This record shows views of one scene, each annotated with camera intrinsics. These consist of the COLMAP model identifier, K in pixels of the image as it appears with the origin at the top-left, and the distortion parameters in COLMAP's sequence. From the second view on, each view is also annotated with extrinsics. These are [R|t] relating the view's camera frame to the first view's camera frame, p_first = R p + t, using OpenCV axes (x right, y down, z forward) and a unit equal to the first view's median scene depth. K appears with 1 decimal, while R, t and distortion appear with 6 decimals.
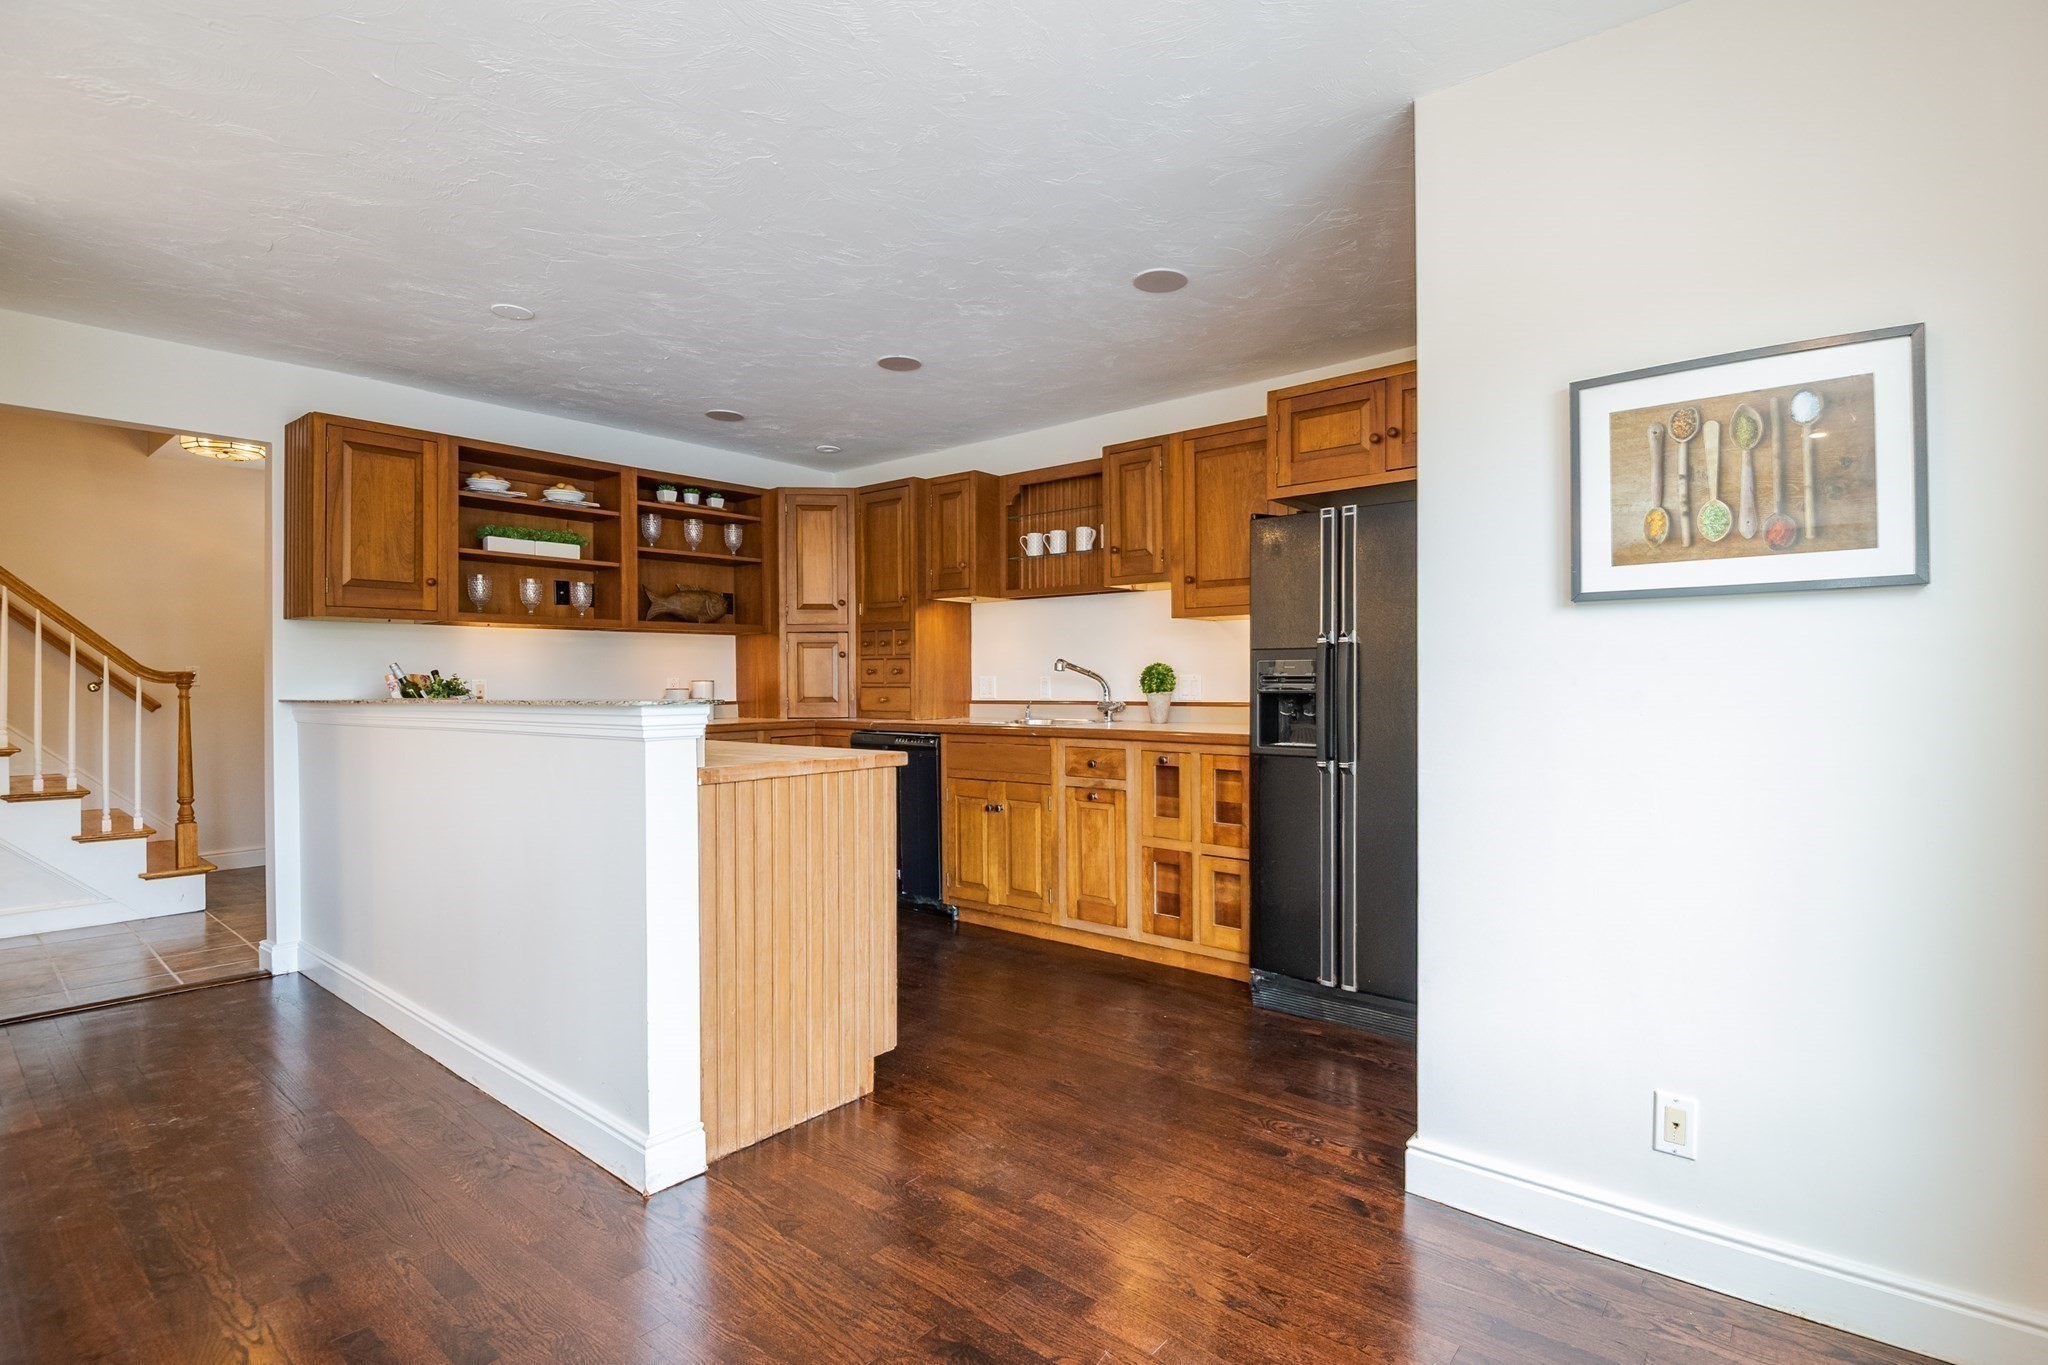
lens RADIAL K [[973.2, 0, 1027.7], [0, 973.2, 677.2], [0, 0, 1]] dist [0.001451, -0.013977]
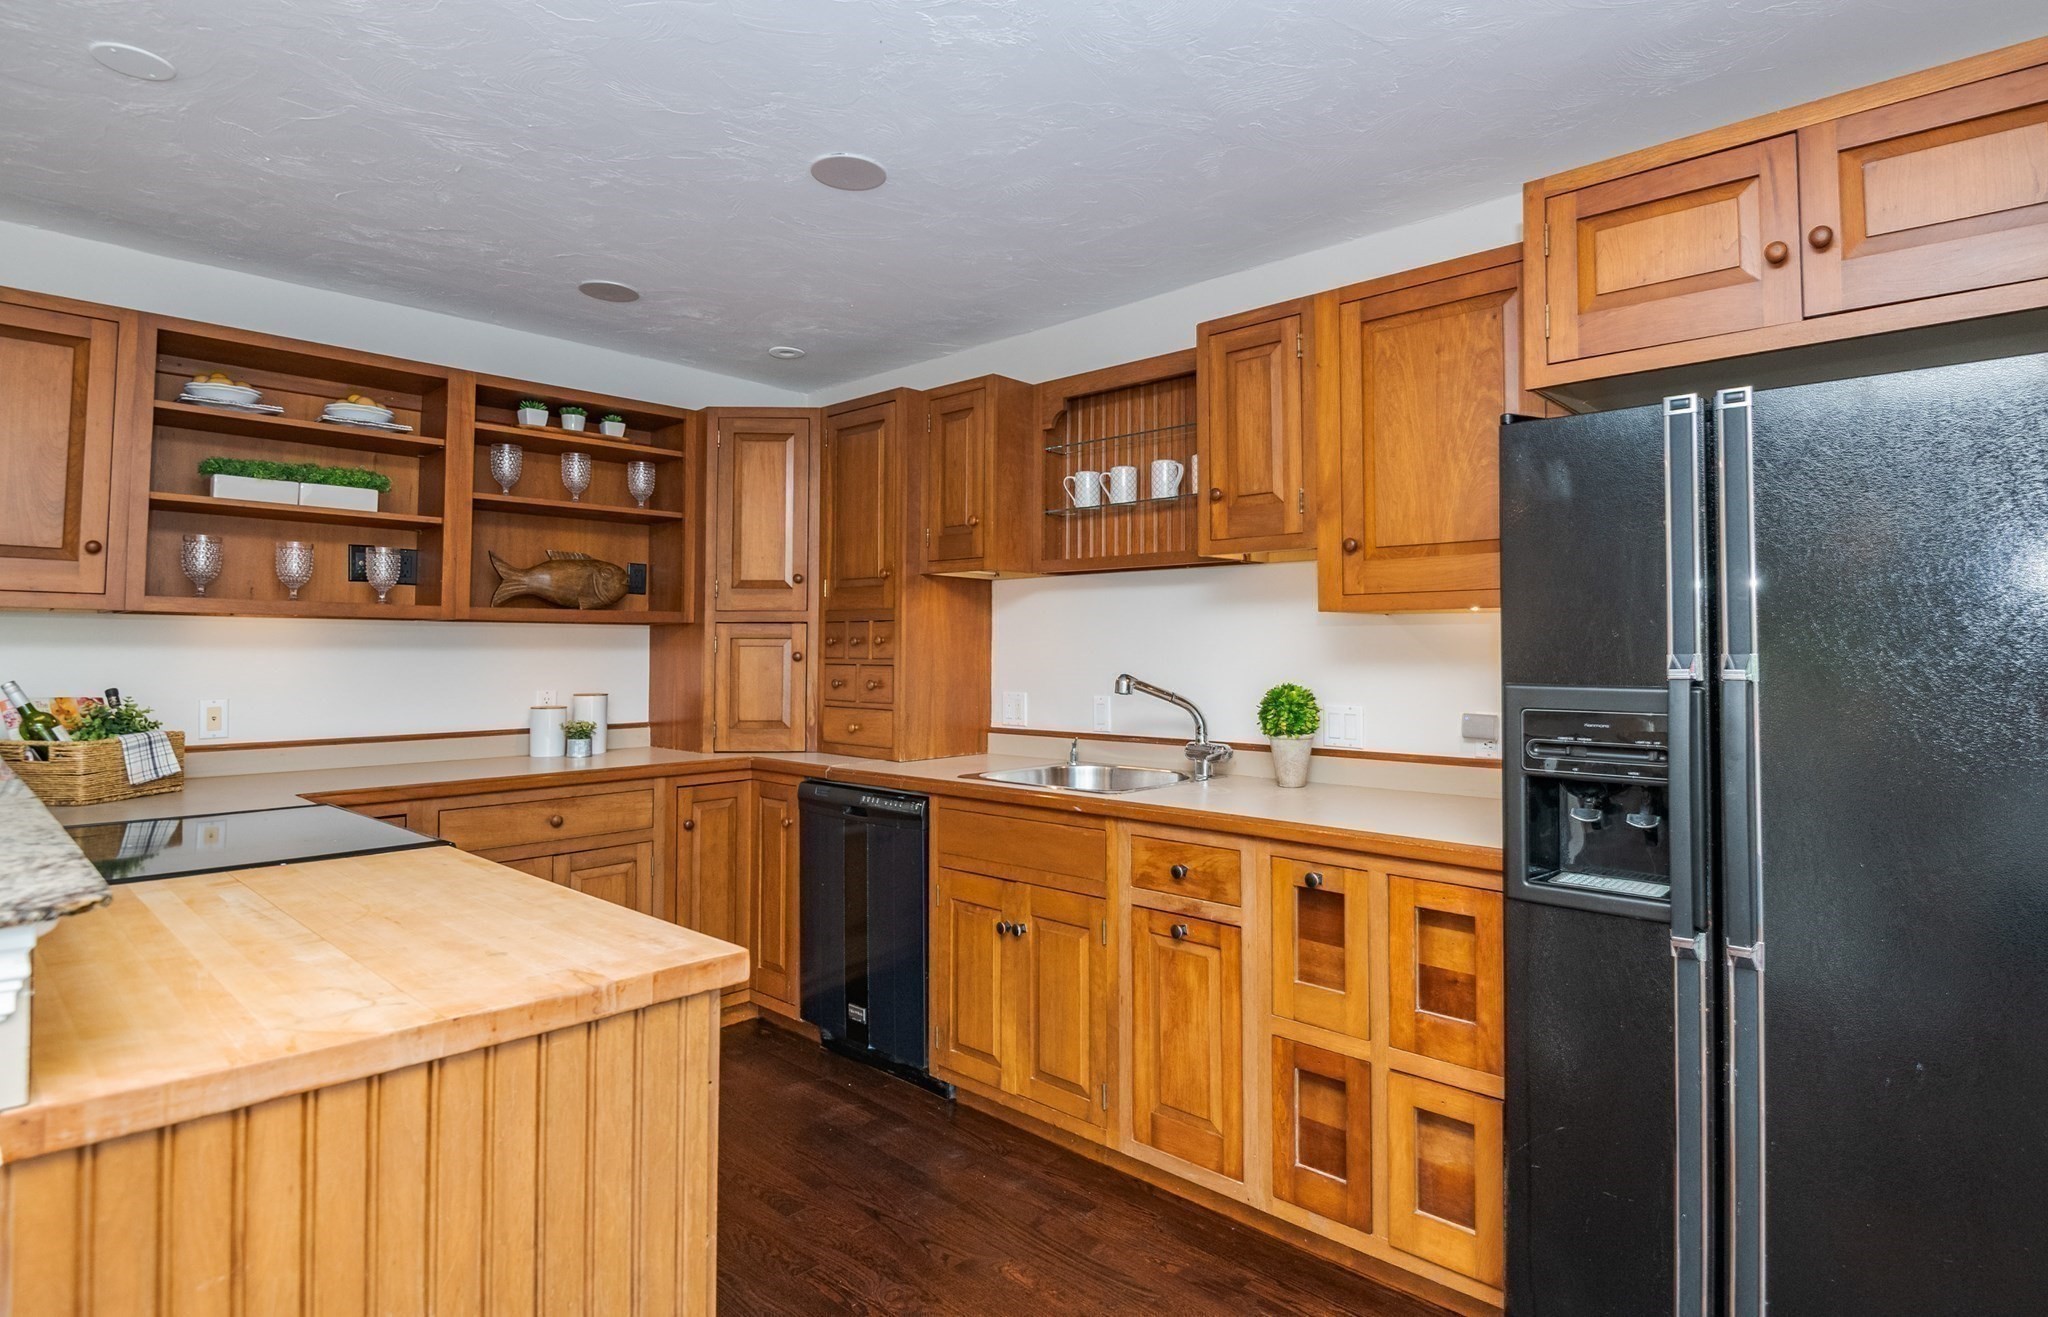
lens RADIAL K [[1066.0, 0, 1033.6], [0, 1066.0, 624.4], [0, 0, 1]] dist [-0.000944, -0.000280]
pose [[0.998157, 0.005909, -0.060396, 0.016934], [-0.007447, 0.999653, -0.025267, -0.033888], [0.060226, 0.025671, 0.997855, 0.342151]]
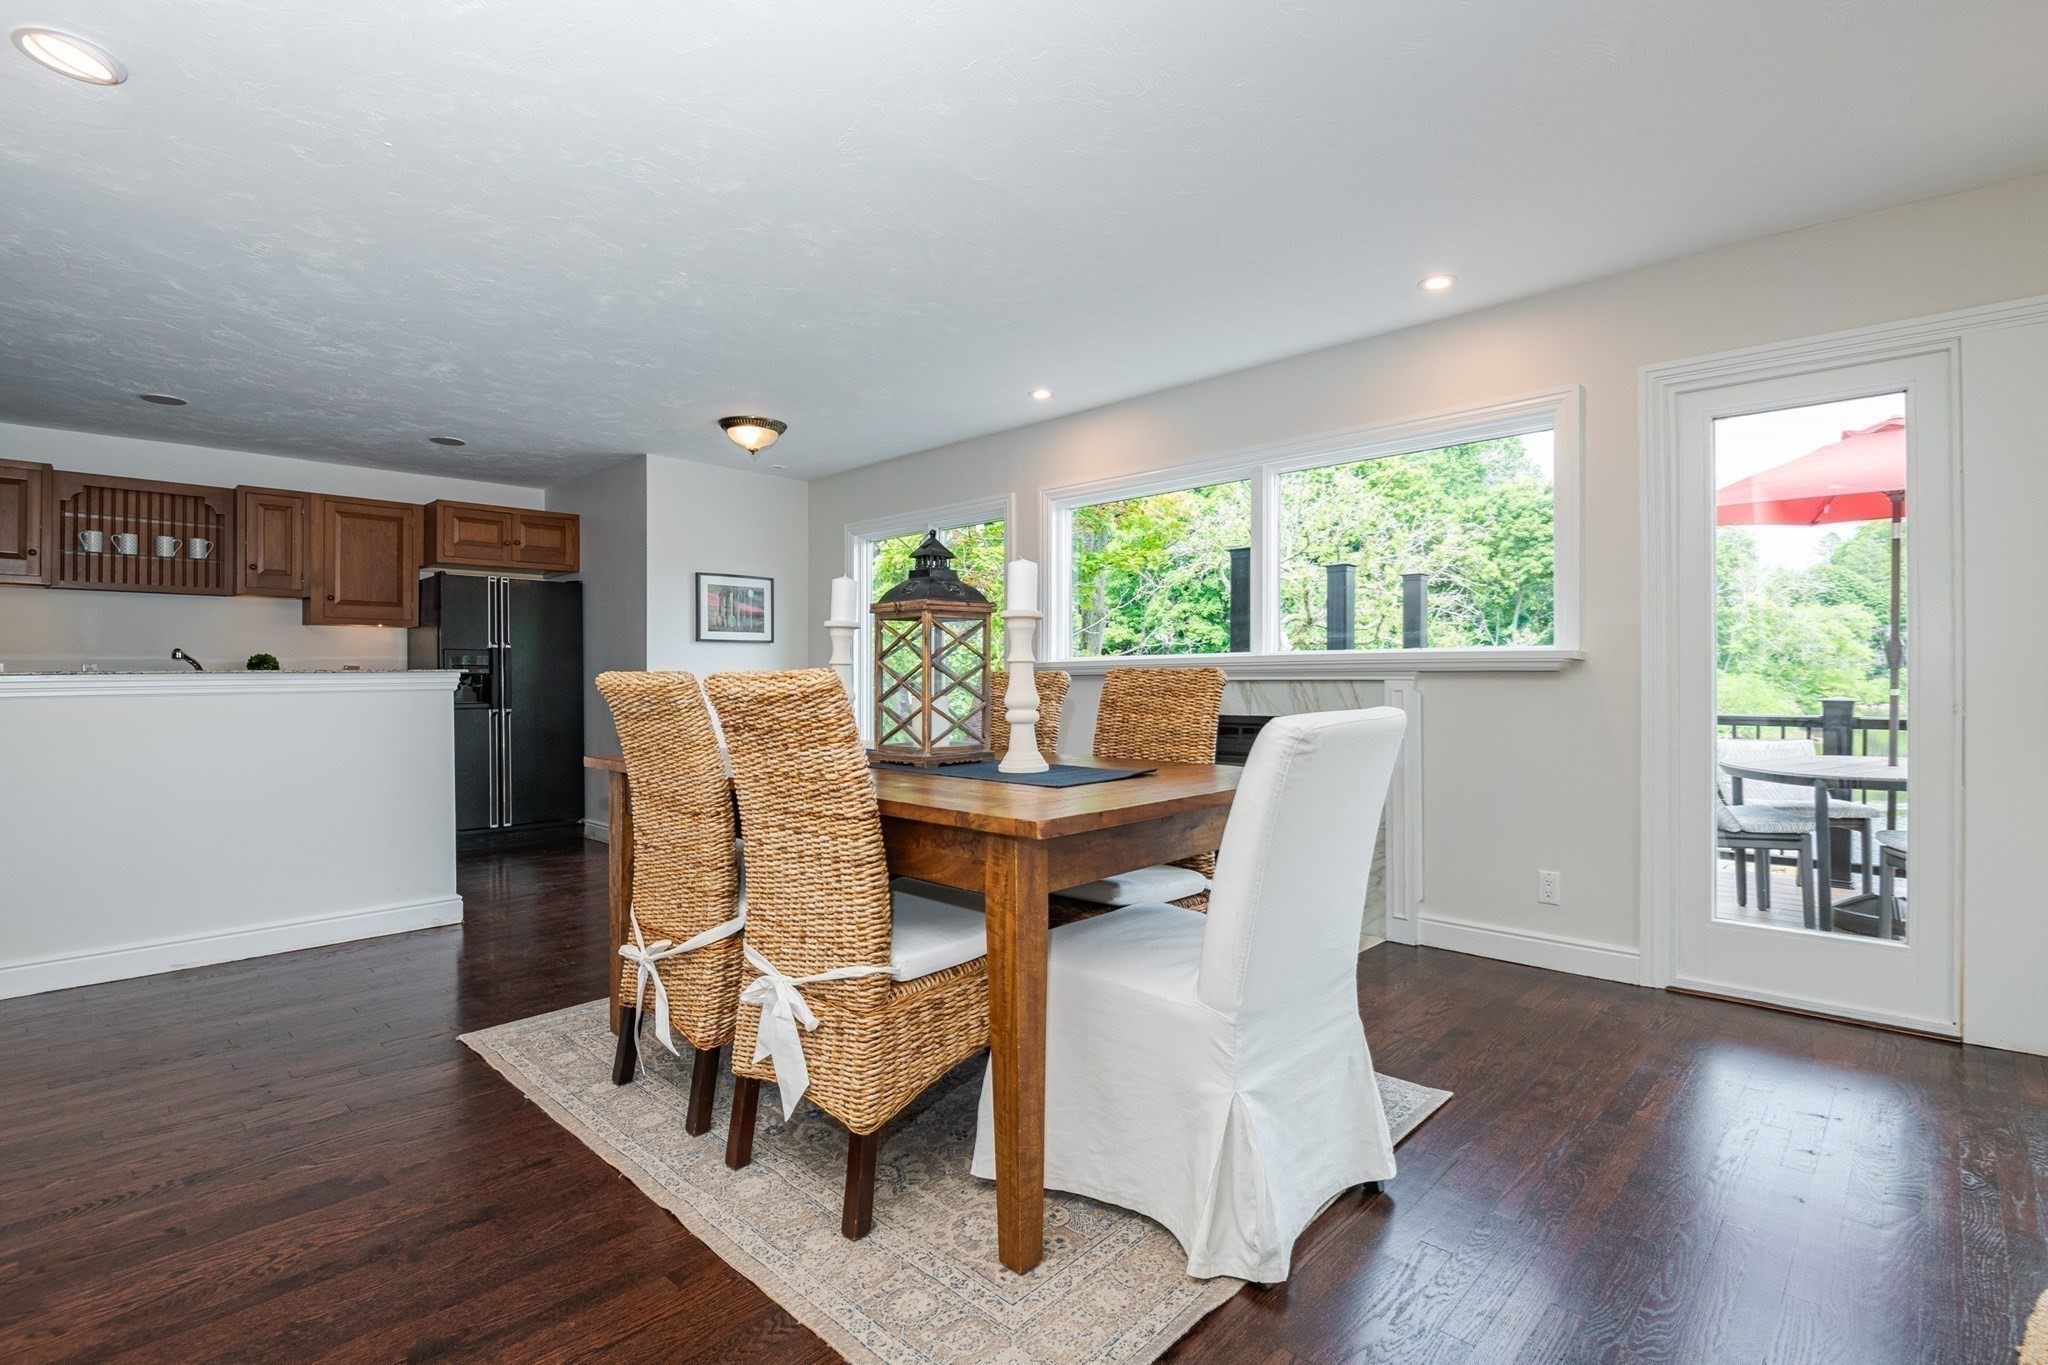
lens RADIAL K [[973.2, 0, 1027.7], [0, 973.2, 677.2], [0, 0, 1]] dist [0.001451, -0.013977]
pose [[0.074072, -0.003344, 0.997247, -1.118867], [0.000130, 0.999994, 0.003343, 0.012113], [-0.997253, -0.000118, 0.074072, -0.134521]]
